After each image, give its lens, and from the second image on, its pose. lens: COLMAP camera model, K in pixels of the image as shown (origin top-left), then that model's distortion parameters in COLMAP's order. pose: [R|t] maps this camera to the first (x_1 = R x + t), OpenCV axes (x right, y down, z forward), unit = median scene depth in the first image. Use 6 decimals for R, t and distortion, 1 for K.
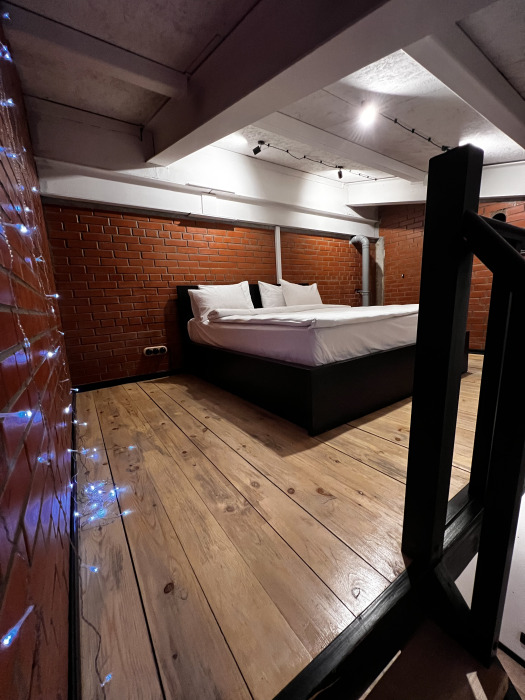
lens RADIAL K [[282.5, 0, 261.8], [0, 282.5, 347.4], [0, 0, 1]] dist [-0.004004, 0.001166]
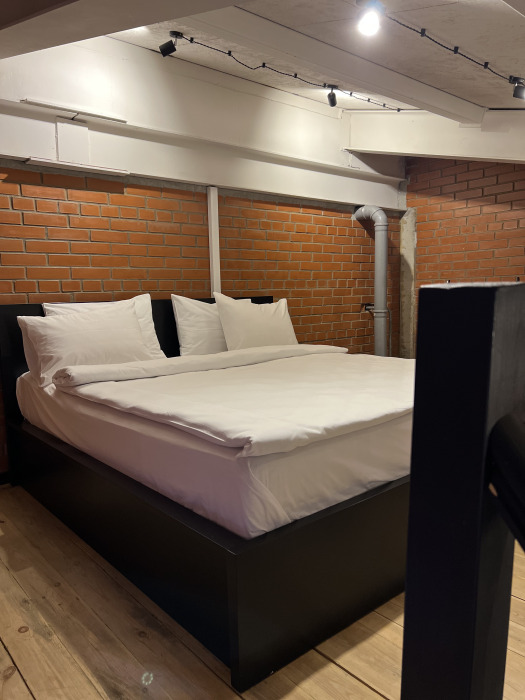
lens RADIAL K [[531.3, 0, 261.6], [0, 531.3, 351.3], [0, 0, 1]] dist [0.042720, -0.048453]
pose [[0.993563, 0.022604, 0.111001, 0.046793], [-0.017508, 0.998757, -0.046670, -0.094040], [-0.111918, 0.044426, 0.992724, 0.038908]]
